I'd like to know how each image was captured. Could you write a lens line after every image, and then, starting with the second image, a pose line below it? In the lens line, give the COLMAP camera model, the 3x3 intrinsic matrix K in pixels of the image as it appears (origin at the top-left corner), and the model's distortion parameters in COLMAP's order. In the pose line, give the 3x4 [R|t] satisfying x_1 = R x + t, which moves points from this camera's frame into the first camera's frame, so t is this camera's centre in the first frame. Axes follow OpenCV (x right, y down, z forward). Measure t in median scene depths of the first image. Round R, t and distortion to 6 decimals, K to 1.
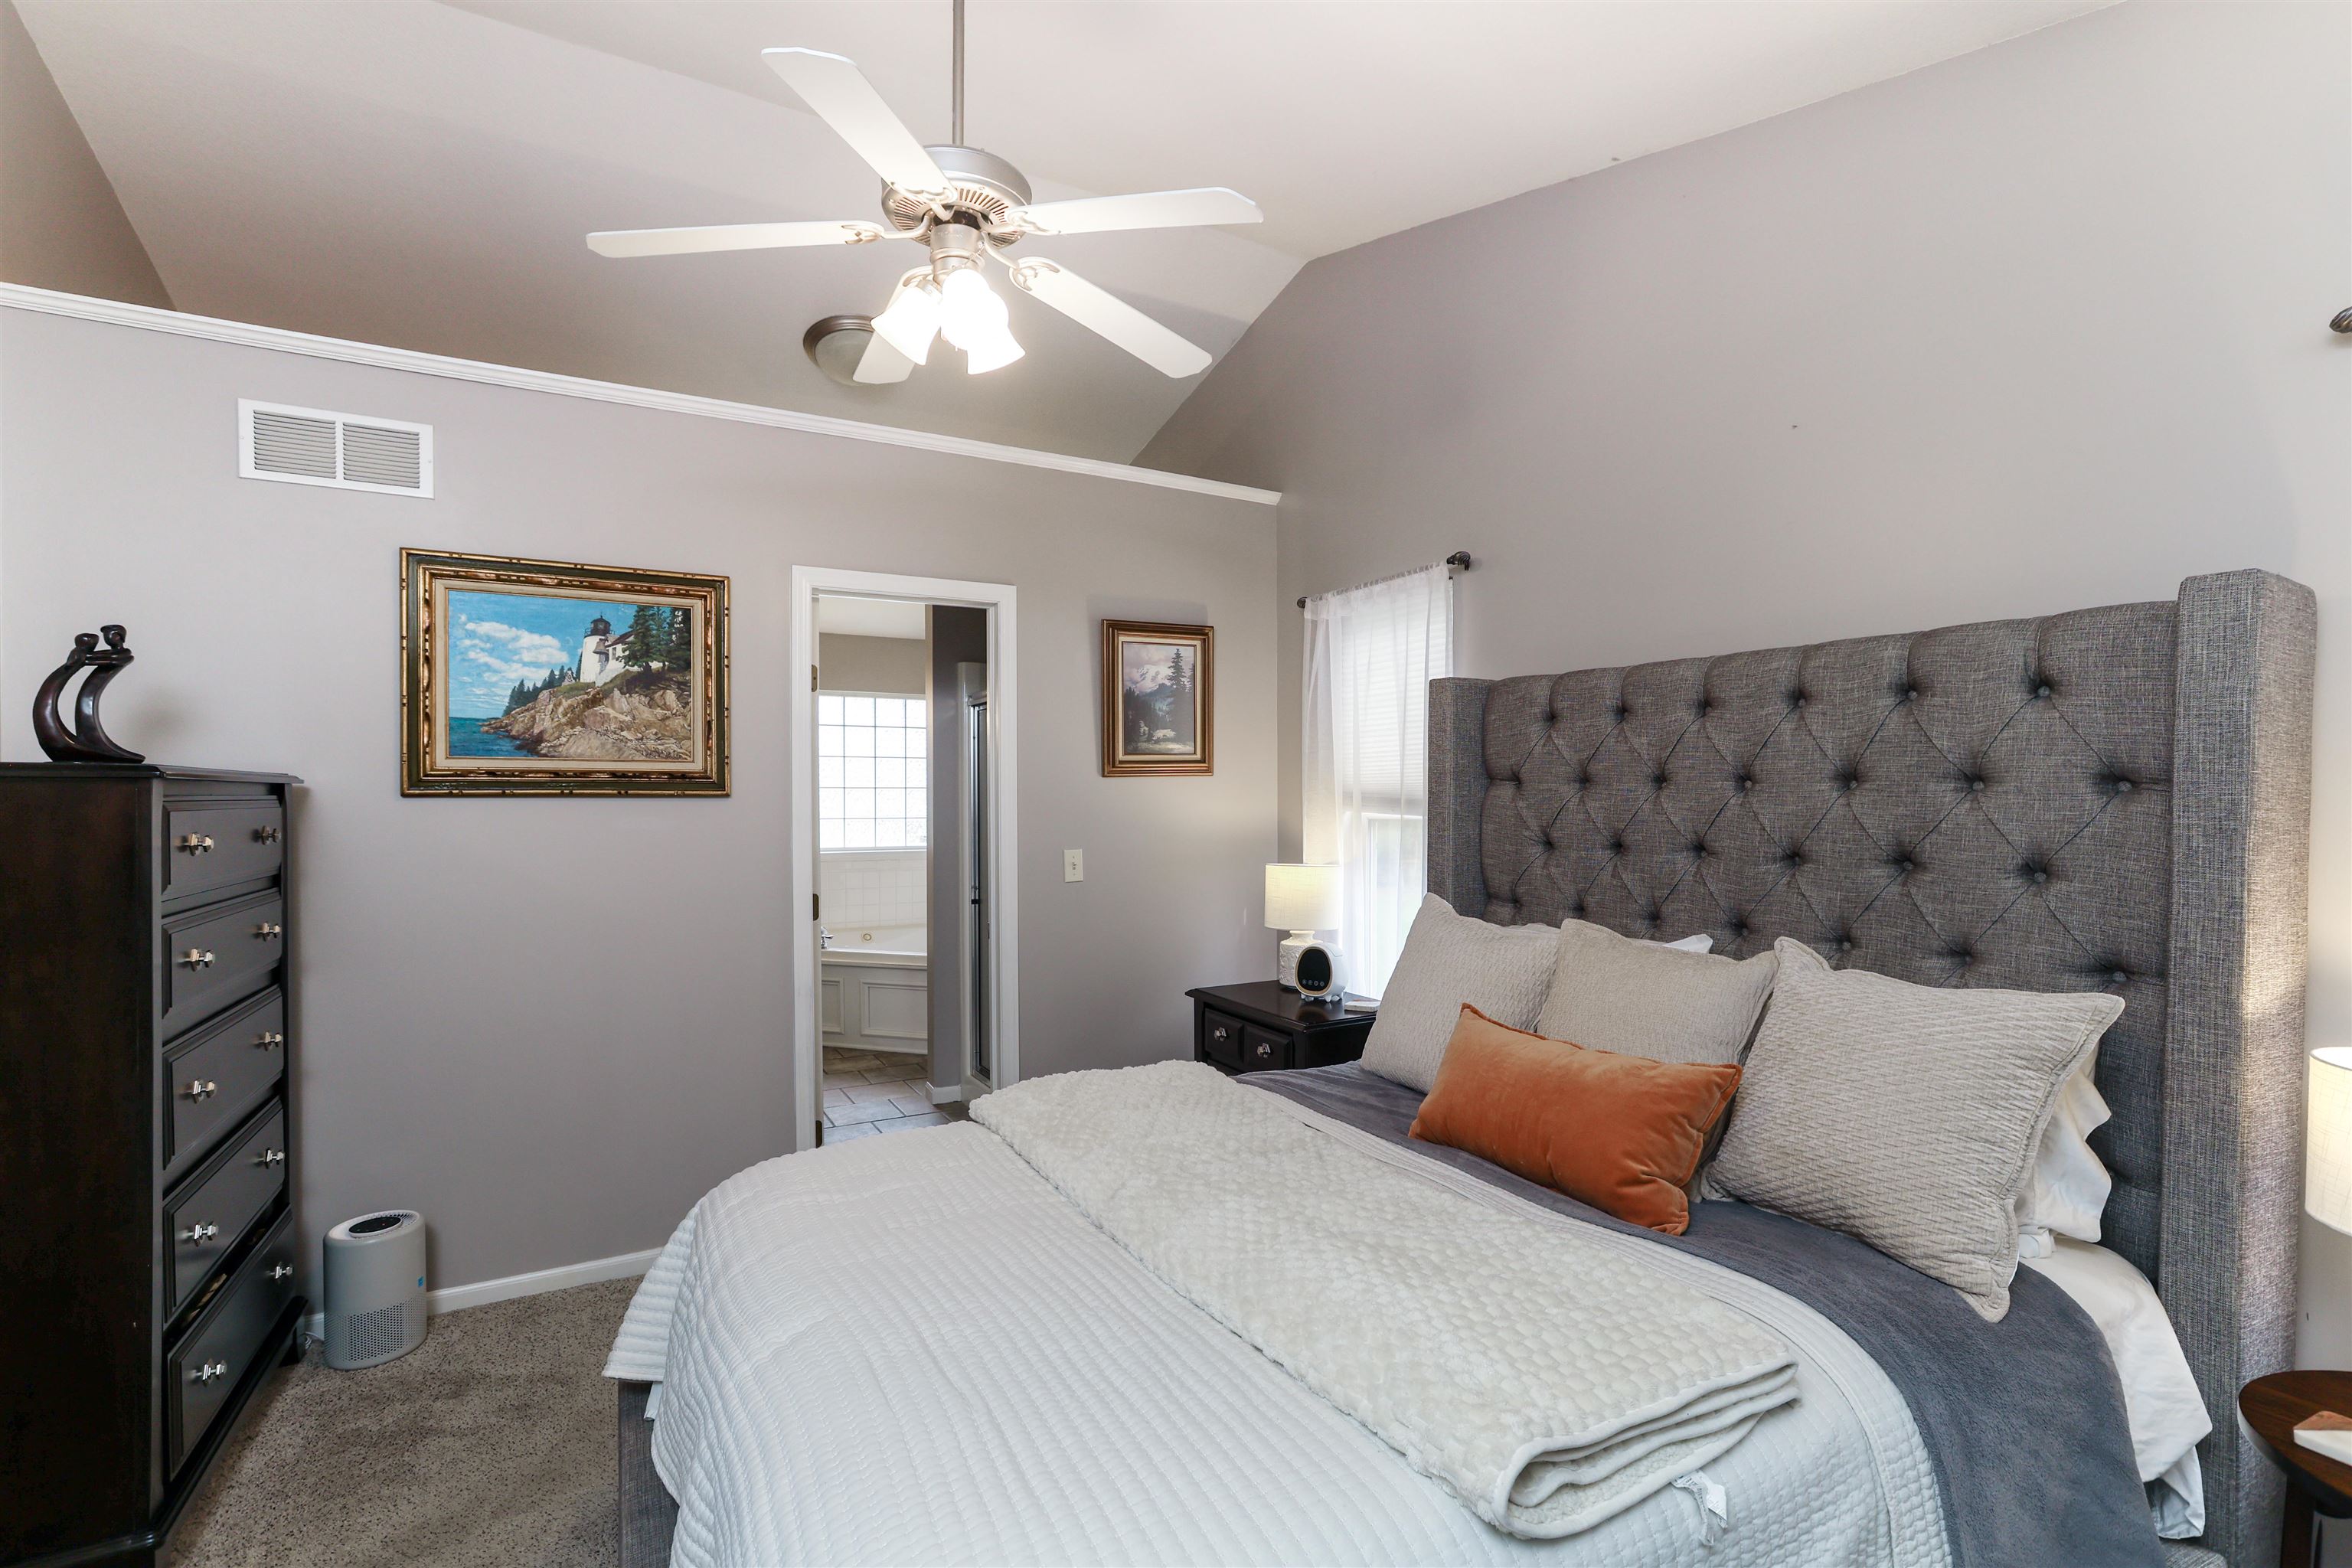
lens RADIAL K [[1095.1, 0, 1176.0], [0, 1095.1, 784.0], [0, 0, 1]] dist [-0.100089, 0.045413]
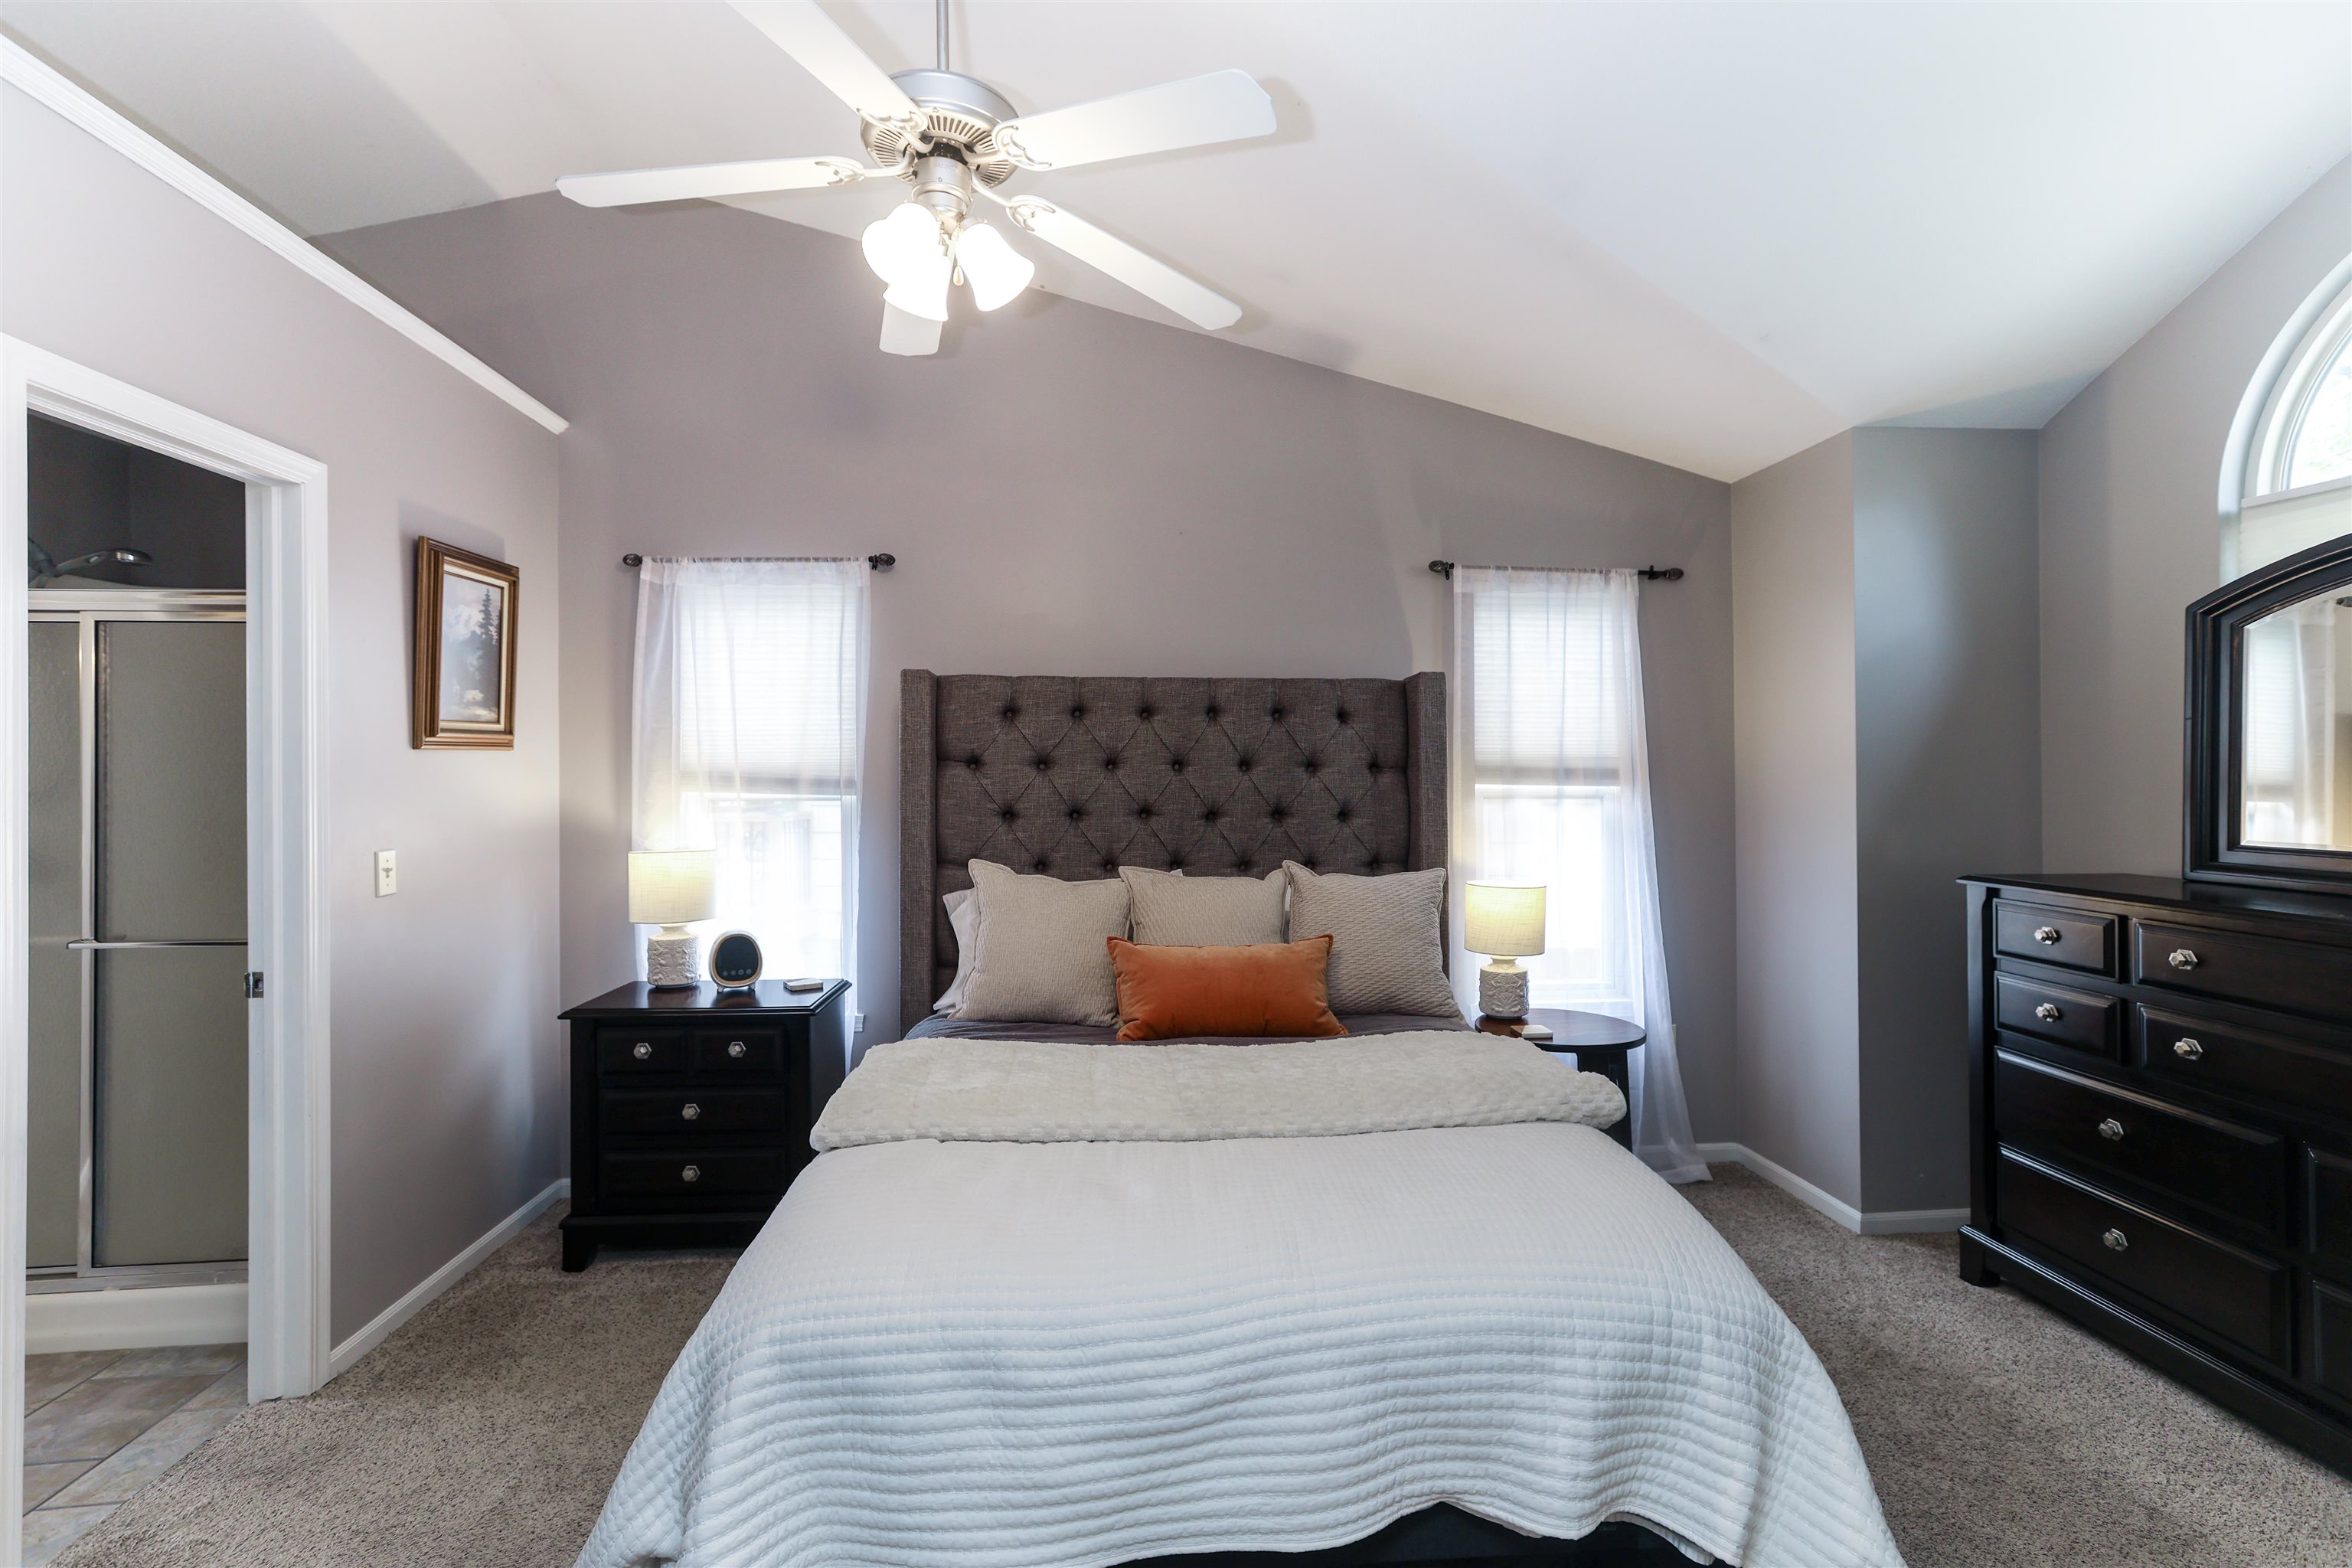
lens RADIAL K [[1079.5, 0, 1186.8], [0, 1079.5, 734.6], [0, 0, 1]] dist [-0.044523, 0.042716]
pose [[0.393262, 0.036842, 0.918688, -0.662047], [-0.006989, 0.999288, -0.037082, 0.008484], [-0.919400, 0.008163, 0.393240, 0.307145]]
